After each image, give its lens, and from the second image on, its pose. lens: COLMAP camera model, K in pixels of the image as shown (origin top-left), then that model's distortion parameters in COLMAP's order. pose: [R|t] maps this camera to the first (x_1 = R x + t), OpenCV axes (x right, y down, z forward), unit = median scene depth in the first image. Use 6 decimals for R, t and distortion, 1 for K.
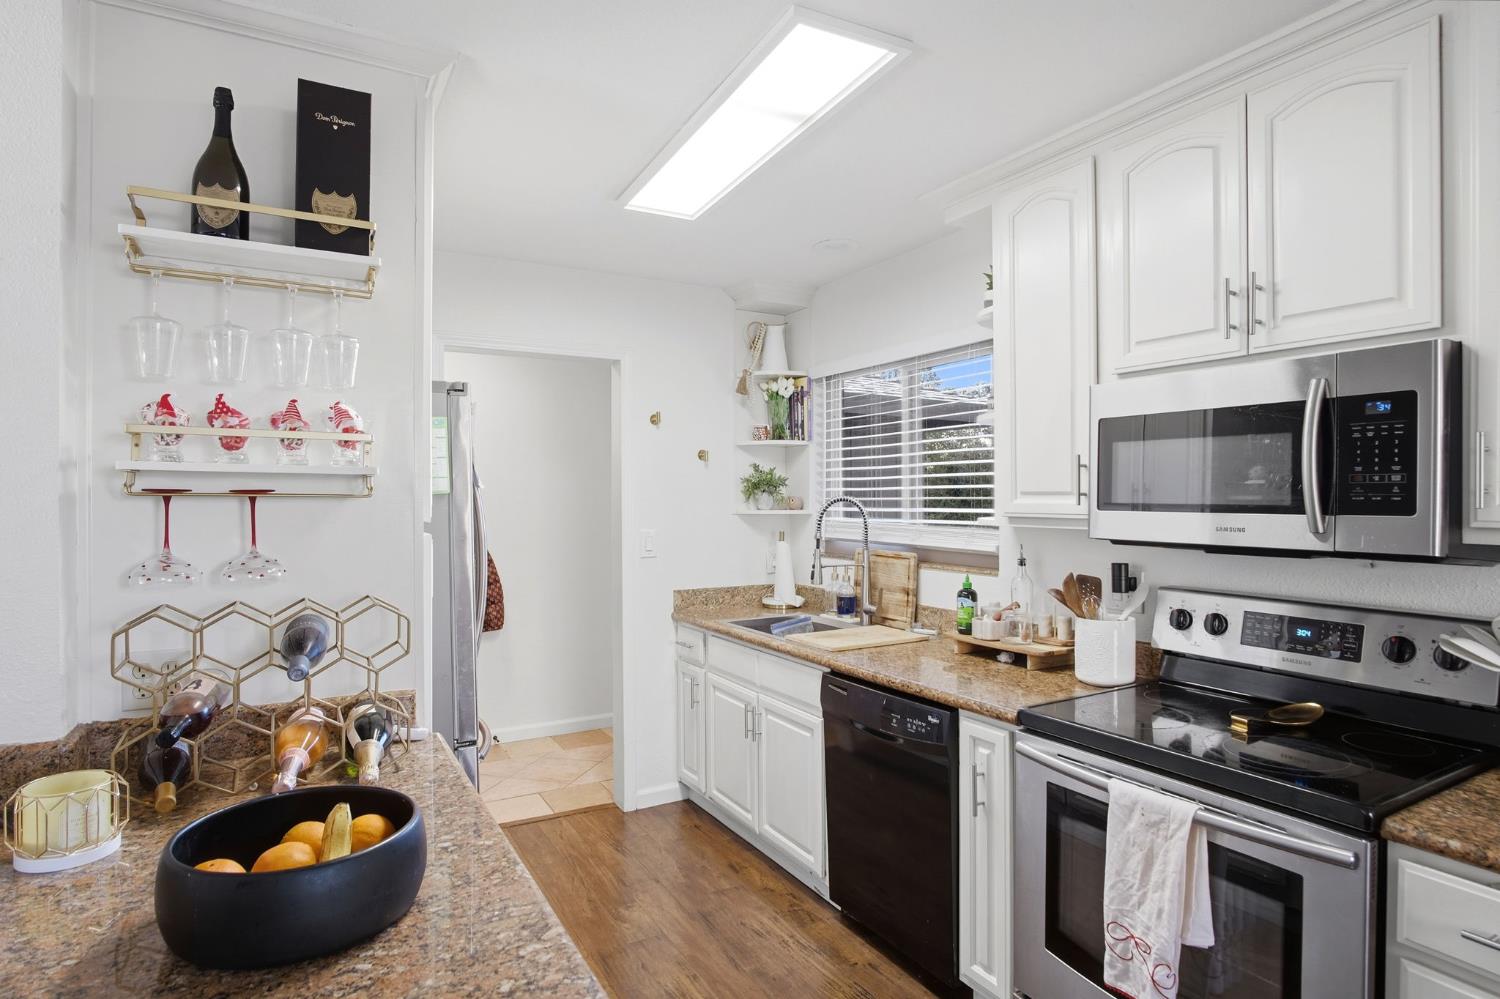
lens RADIAL K [[804.8, 0, 762.2], [0, 804.8, 498.5], [0, 0, 1]] dist [-0.026795, 0.003563]
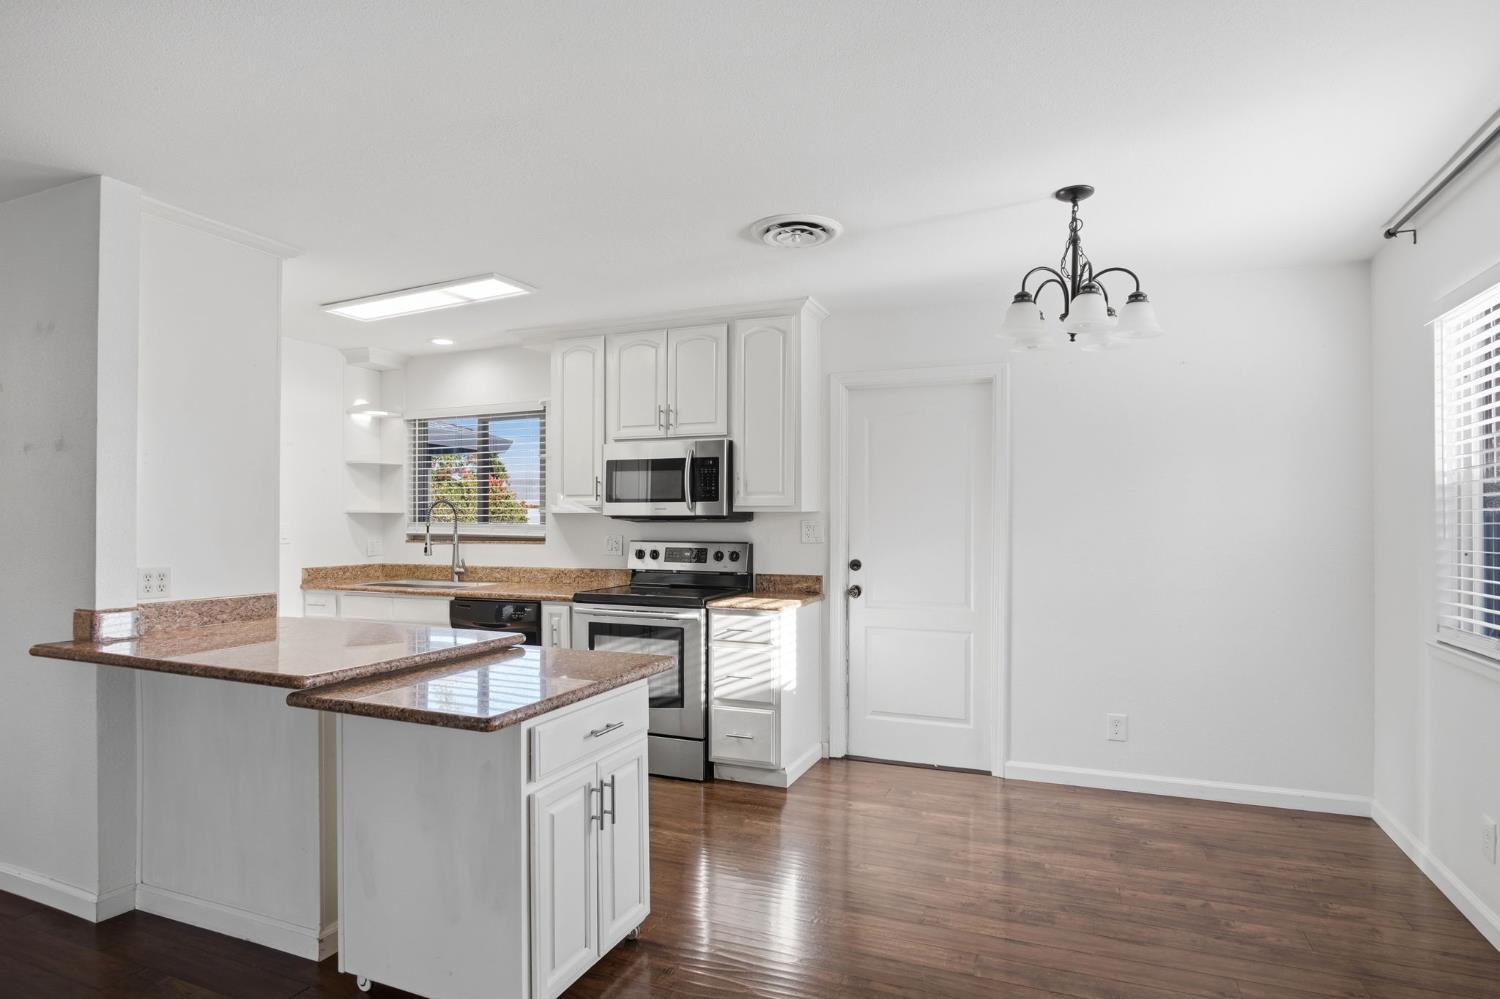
lens RADIAL K [[804.8, 0, 742.0], [0, 804.8, 509.4], [0, 0, 1]] dist [-0.026795, 0.003563]
pose [[0.804338, 0.009937, 0.594089, -0.560951], [0.000805, 0.999841, -0.017814, 0.069957], [-0.594172, 0.014807, 0.804202, -0.938448]]
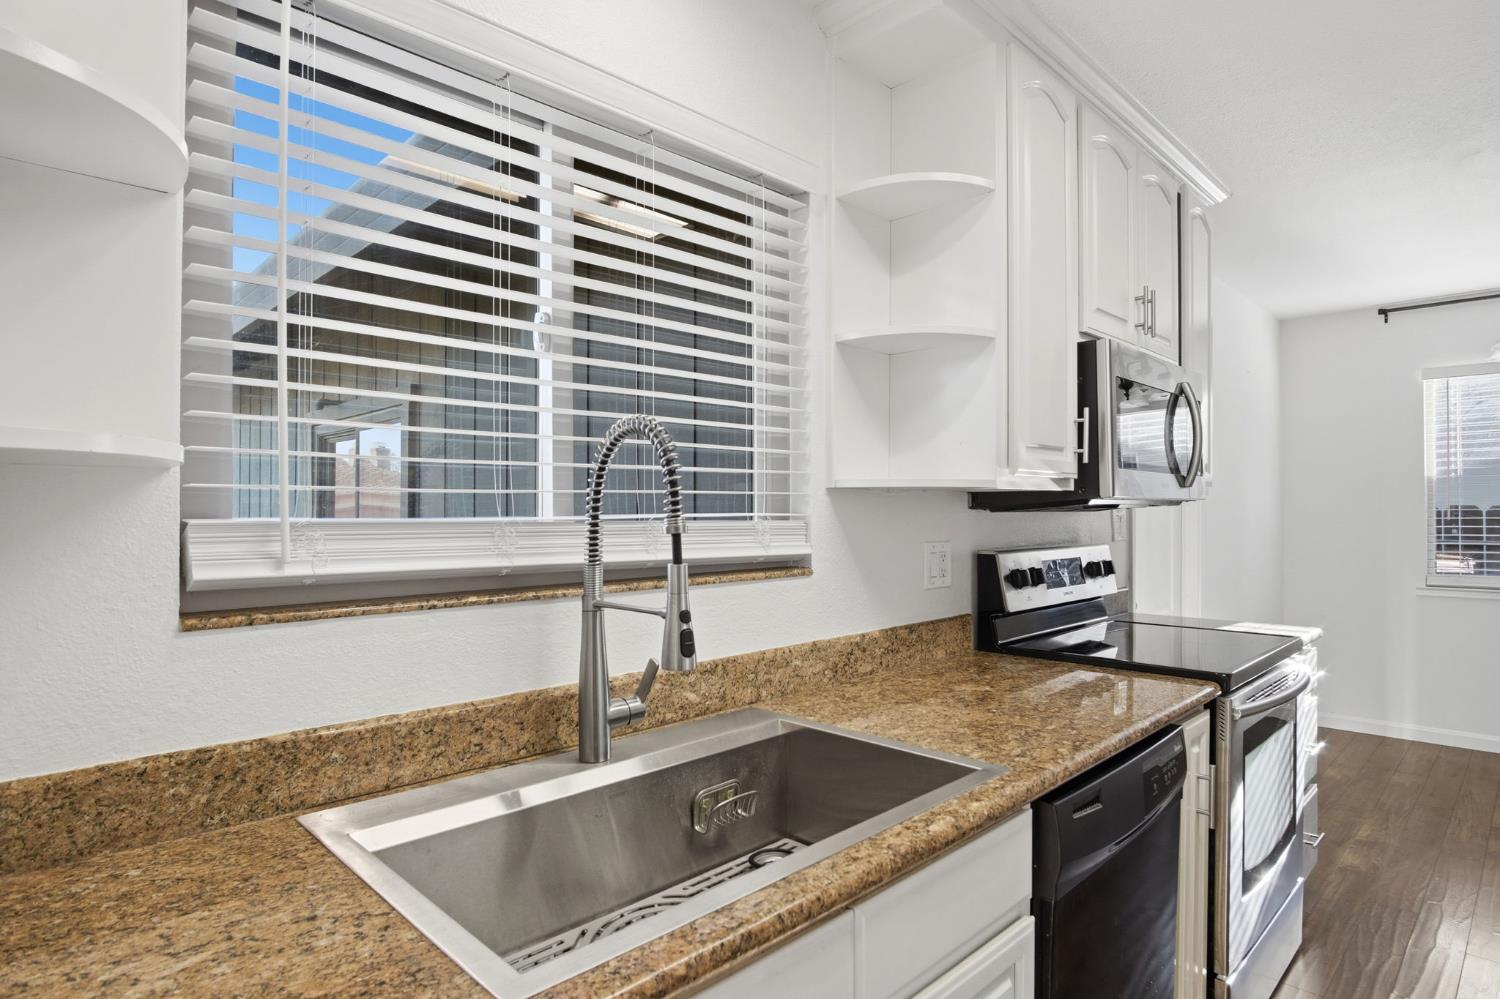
lens RADIAL K [[804.8, 0, 756.2], [0, 804.8, 502.4], [0, 0, 1]] dist [-0.026795, 0.003563]
pose [[-0.239265, 0.013354, 0.970862, -0.423917], [0.006550, 0.999905, -0.012139, 0.063830], [-0.970932, 0.003455, -0.239330, 1.473656]]
